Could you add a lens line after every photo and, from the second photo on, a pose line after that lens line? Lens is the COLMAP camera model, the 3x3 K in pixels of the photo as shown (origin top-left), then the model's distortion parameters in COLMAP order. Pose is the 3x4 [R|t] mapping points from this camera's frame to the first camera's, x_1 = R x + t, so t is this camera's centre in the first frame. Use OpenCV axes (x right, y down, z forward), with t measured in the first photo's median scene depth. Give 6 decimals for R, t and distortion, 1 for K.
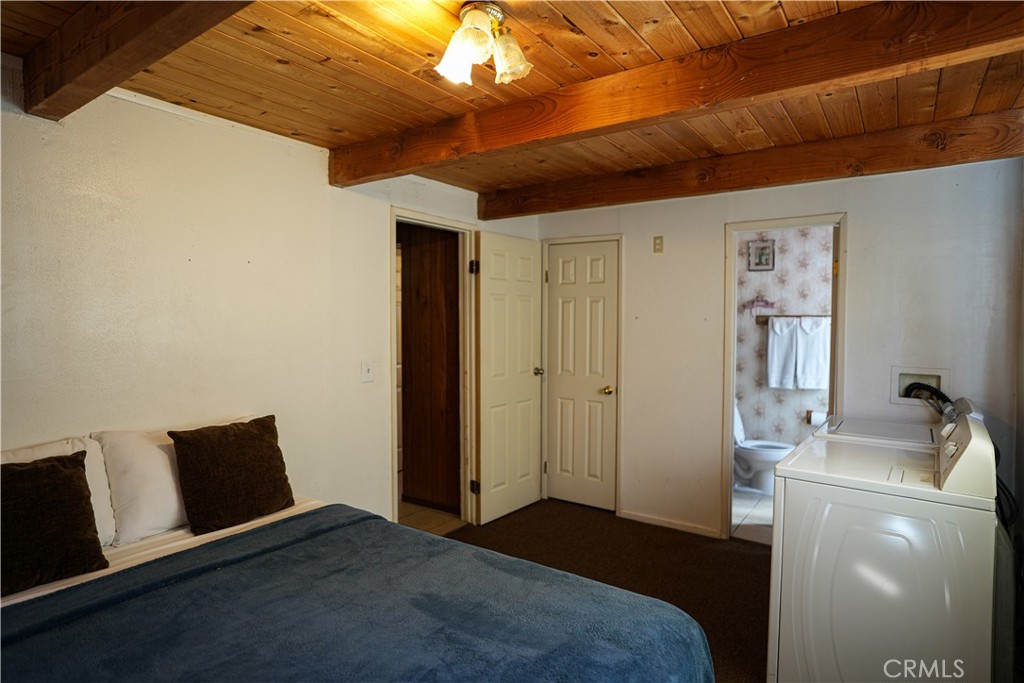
lens RADIAL K [[556.4, 0, 514.2], [0, 556.4, 337.9], [0, 0, 1]] dist [-0.040819, 0.027411]
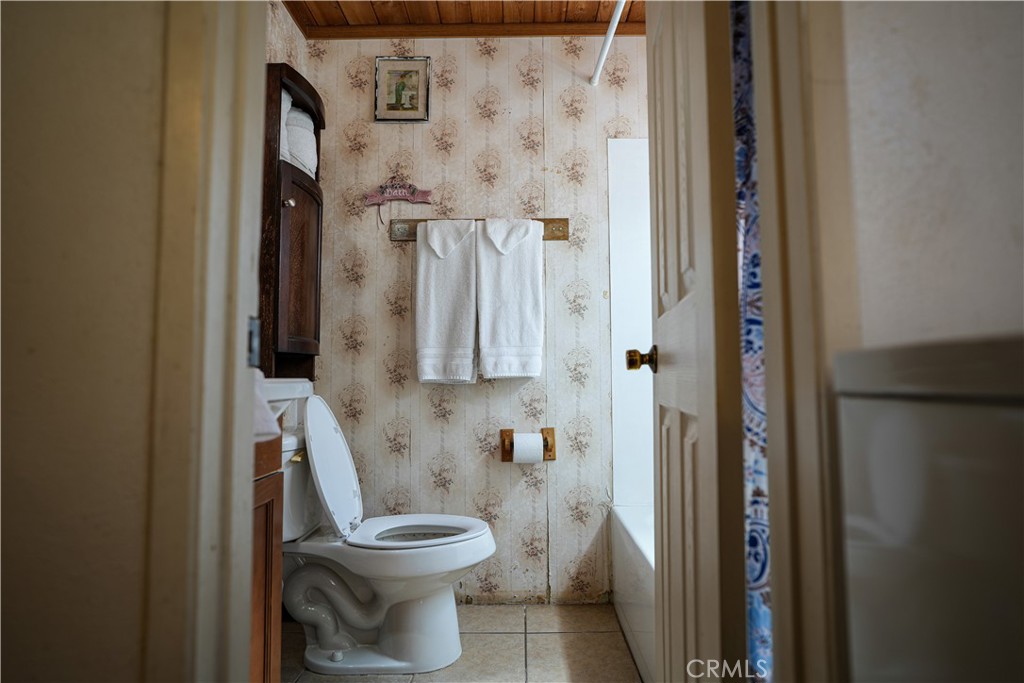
lens RADIAL K [[556.4, 0, 516.5], [0, 556.4, 341.6], [0, 0, 1]] dist [-0.040819, 0.027411]
pose [[0.822938, 0.029670, 0.567355, 0.280849], [0.025627, 0.995680, -0.089241, 0.098285], [-0.567552, 0.087980, 0.818623, 0.607439]]
